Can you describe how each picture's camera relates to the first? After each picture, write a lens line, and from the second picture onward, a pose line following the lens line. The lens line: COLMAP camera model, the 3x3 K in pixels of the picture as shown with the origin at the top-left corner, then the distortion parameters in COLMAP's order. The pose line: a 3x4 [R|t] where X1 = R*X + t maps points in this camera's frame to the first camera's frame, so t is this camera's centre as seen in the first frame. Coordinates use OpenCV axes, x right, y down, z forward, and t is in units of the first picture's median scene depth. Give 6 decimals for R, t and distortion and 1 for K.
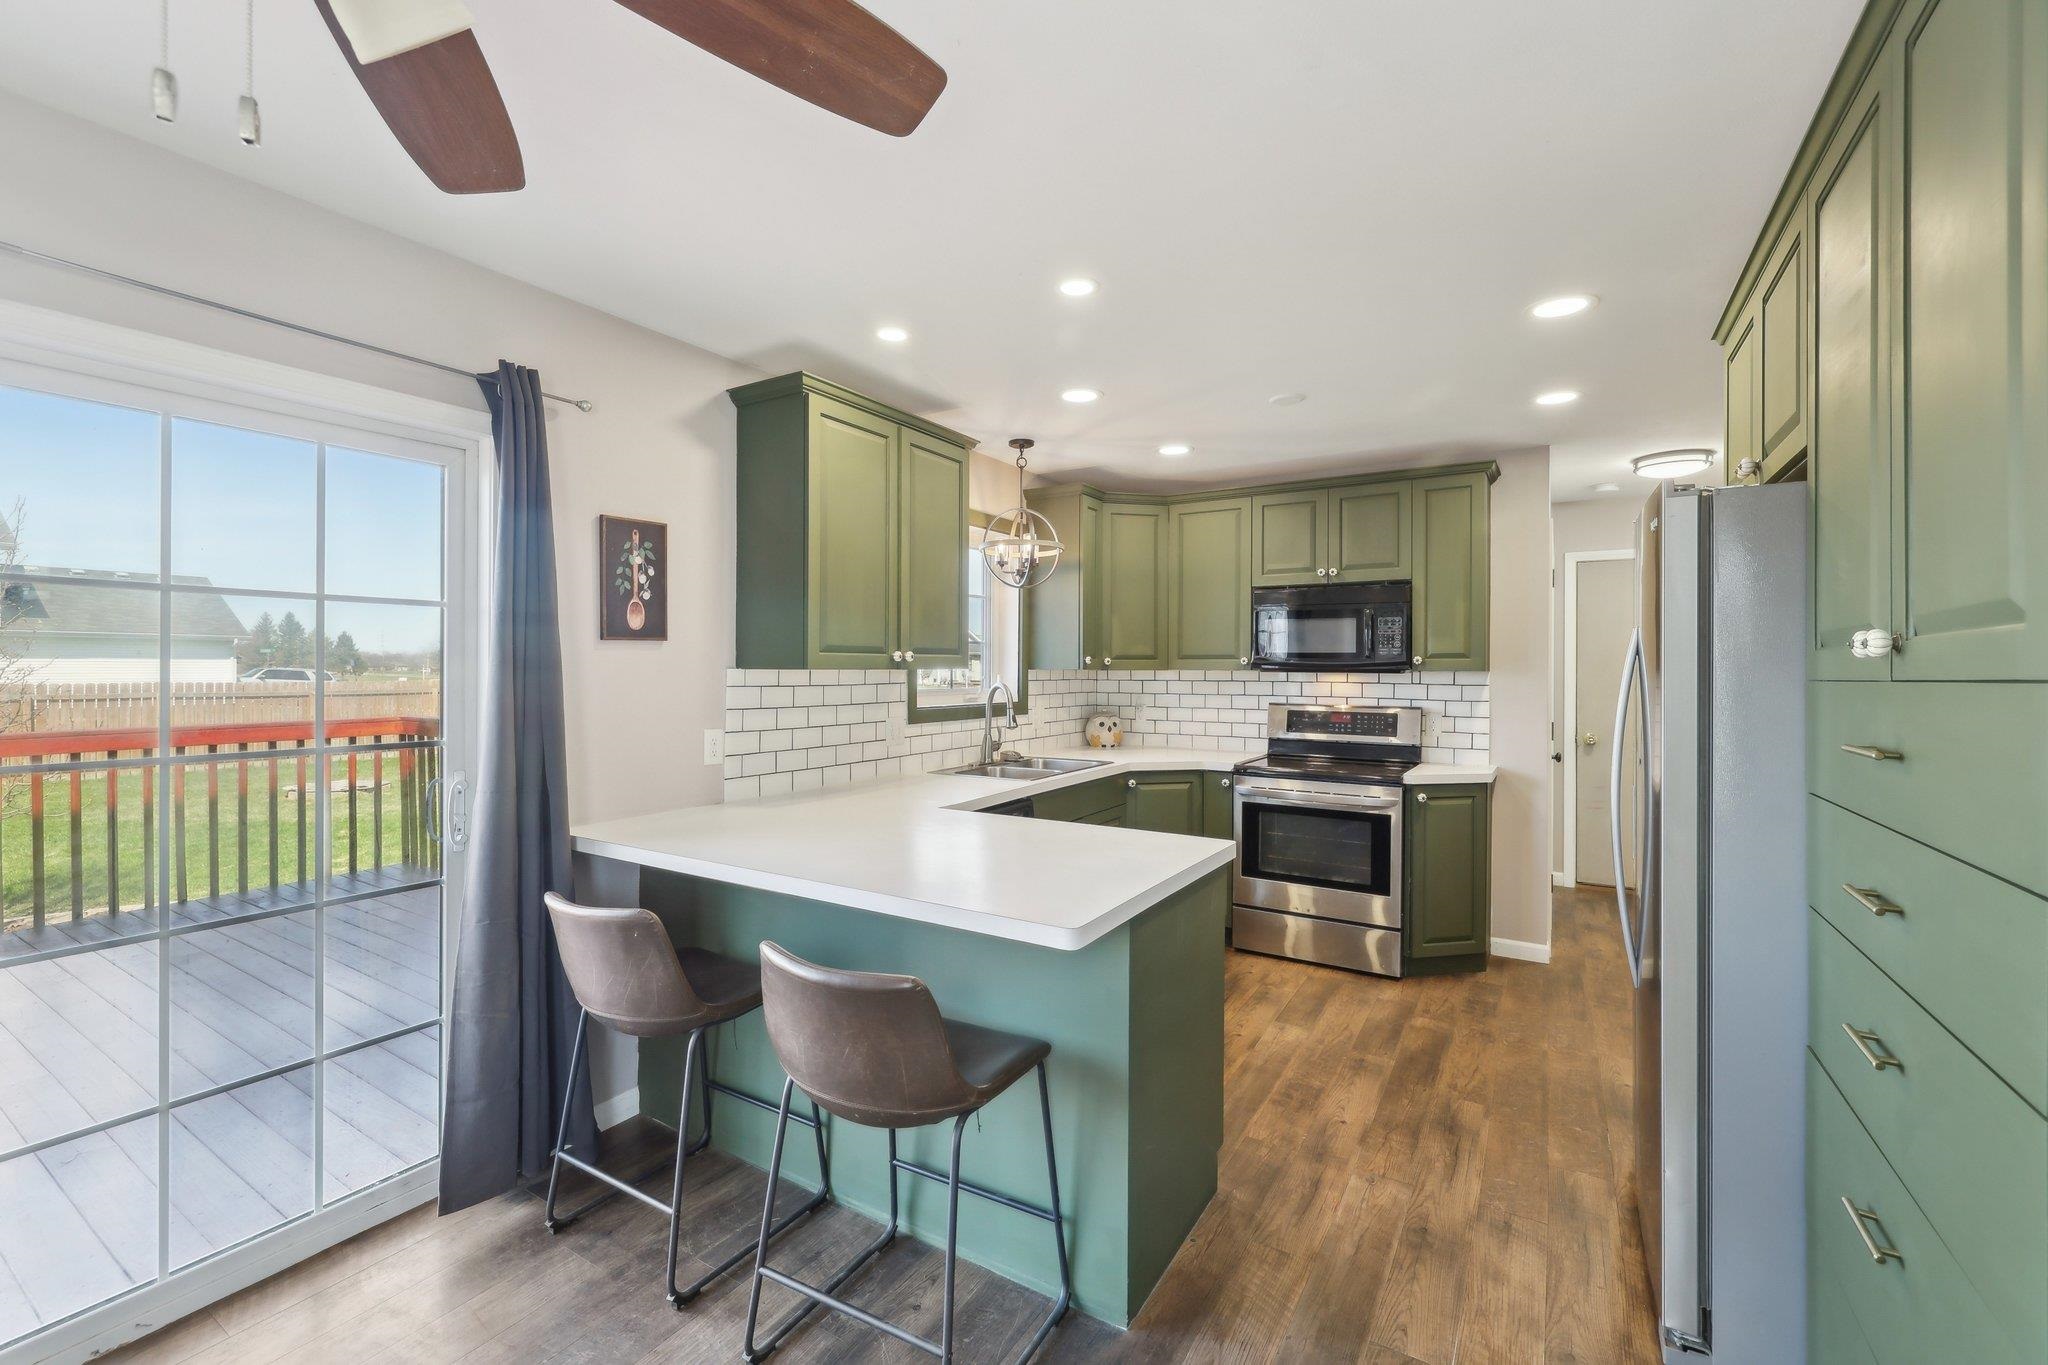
lens RADIAL K [[866.8, 0, 1018.2], [0, 866.8, 668.4], [0, 0, 1]] dist [-0.000987, 0.000804]
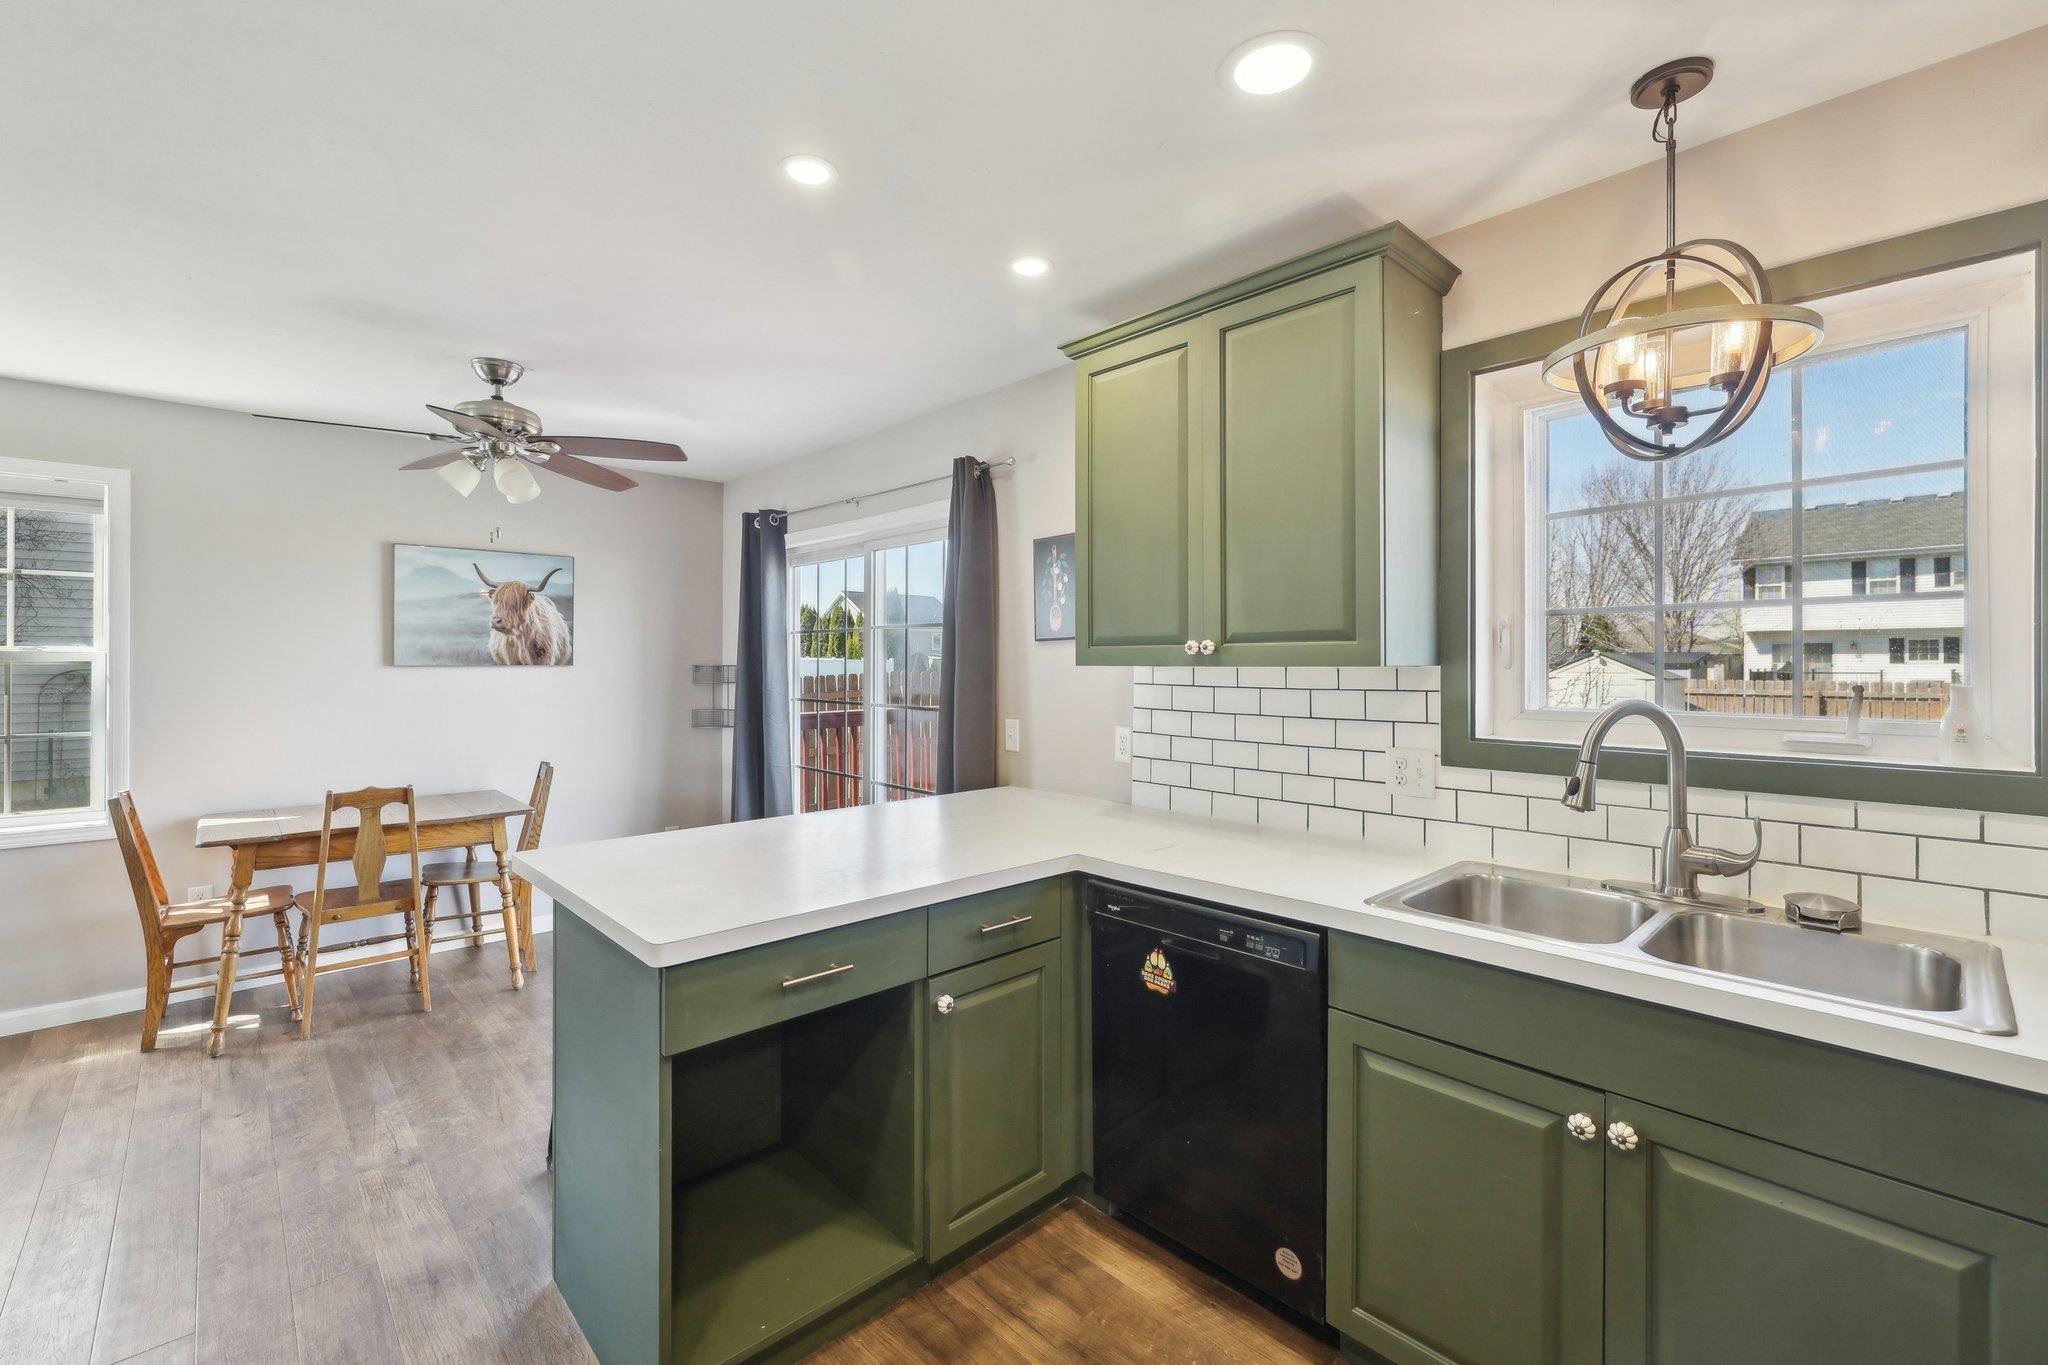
lens RADIAL K [[866.8, 0, 1015.5], [0, 866.8, 661.5], [0, 0, 1]] dist [-0.000987, 0.000804]
pose [[-0.263488, -0.004742, -0.964651, 0.489564], [-0.003374, 0.999986, -0.003994, 0.000573], [0.964657, 0.002202, -0.263500, 0.886362]]
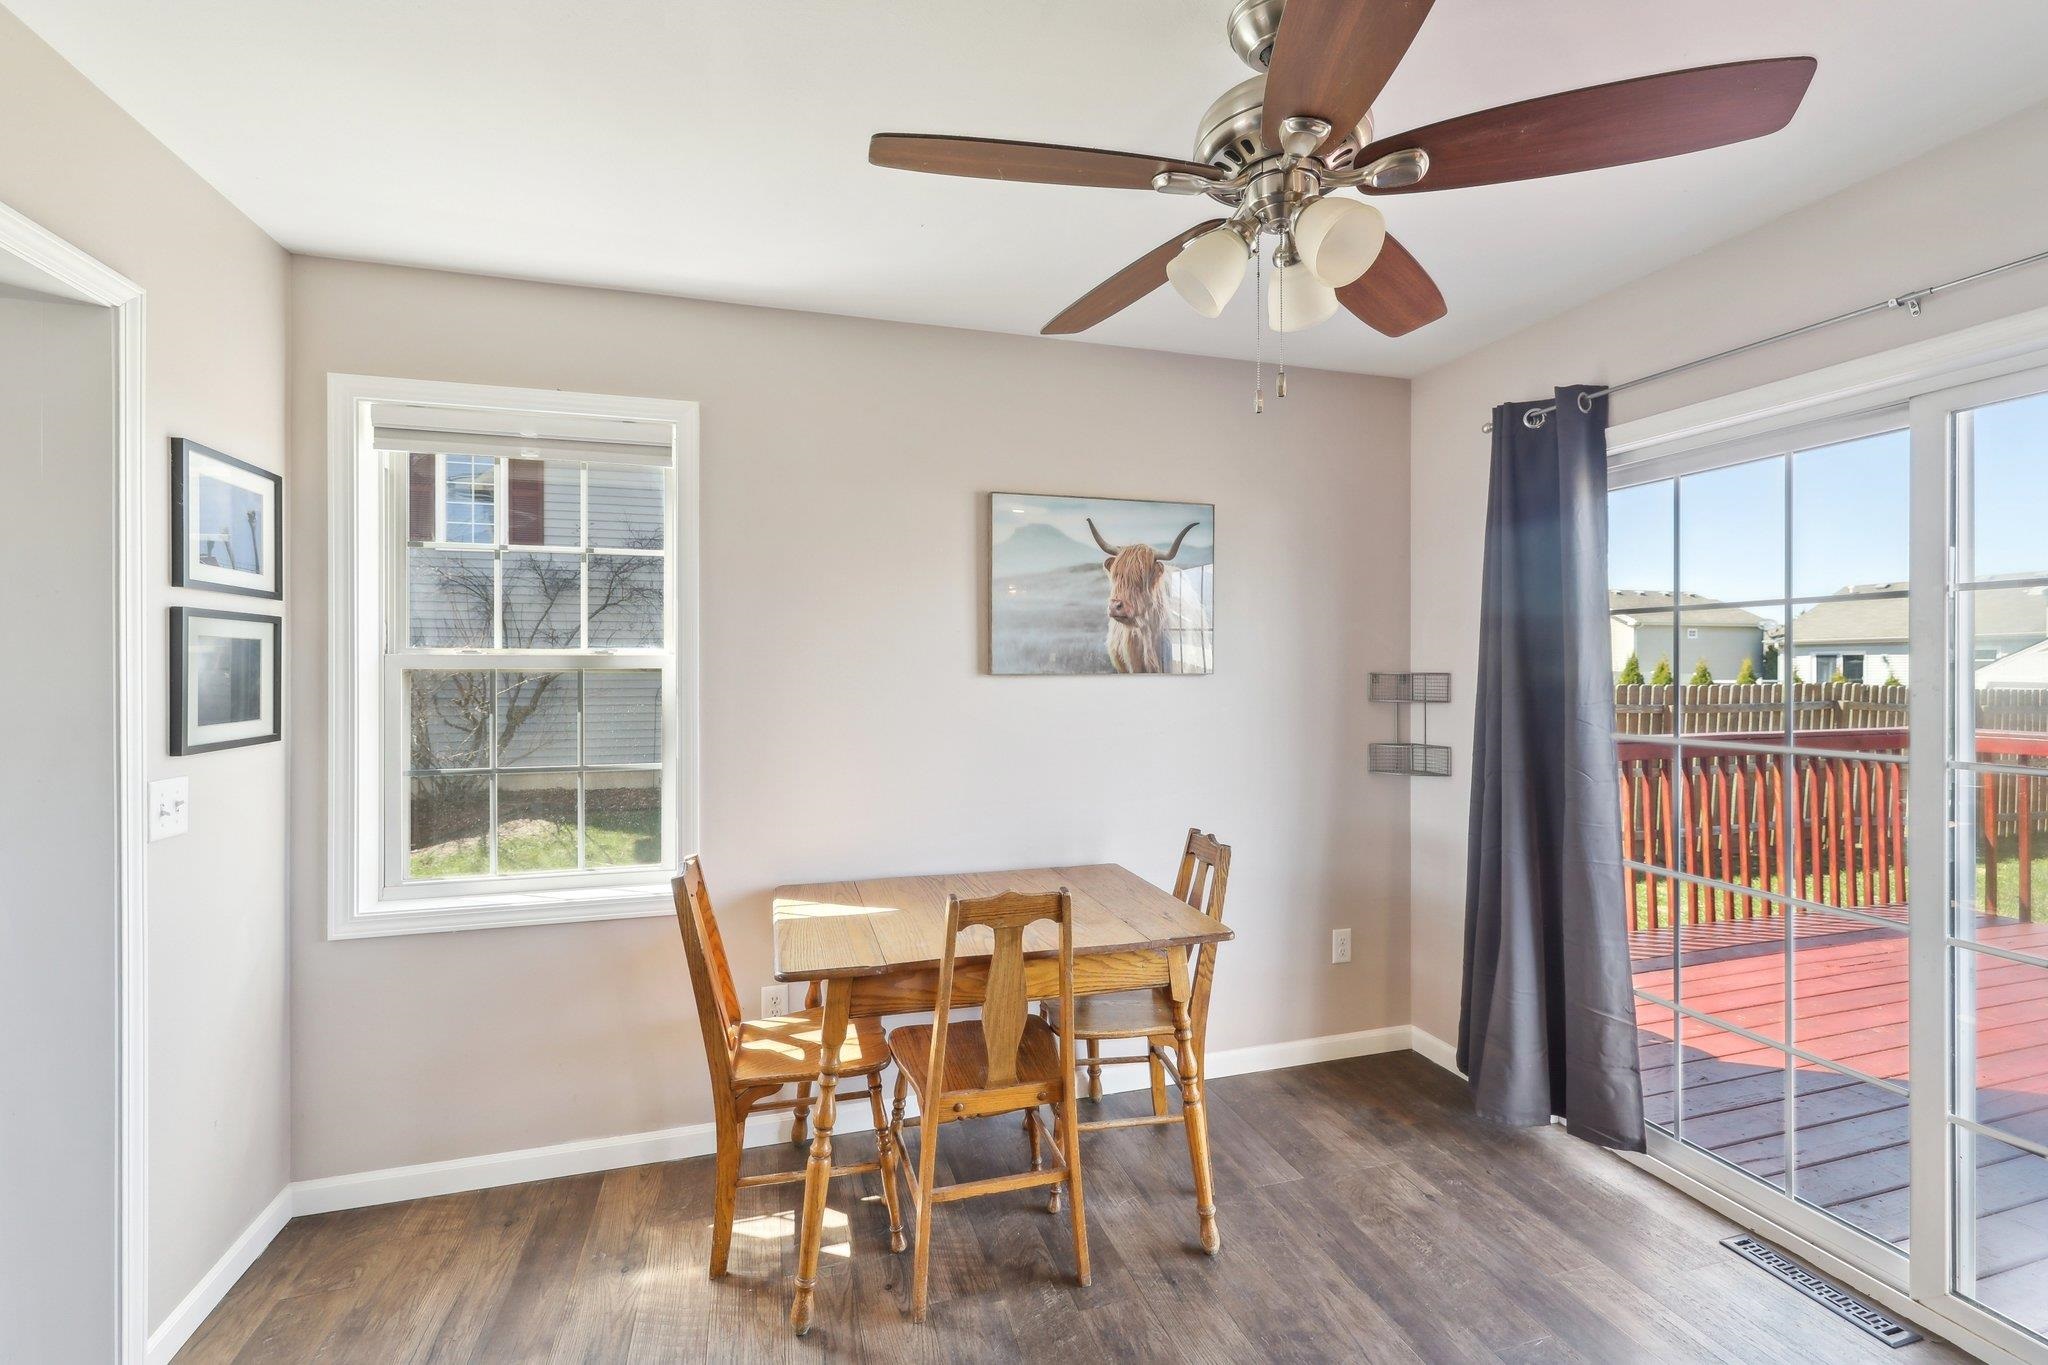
lens RADIAL K [[866.8, 0, 1015.2], [0, 866.8, 671.5], [0, 0, 1]] dist [-0.000987, 0.000804]
pose [[-0.666917, -0.001965, -0.745129, 0.183497], [-0.002303, 0.999997, -0.000577, 0.002193], [0.745128, 0.001331, -0.666920, 0.360348]]
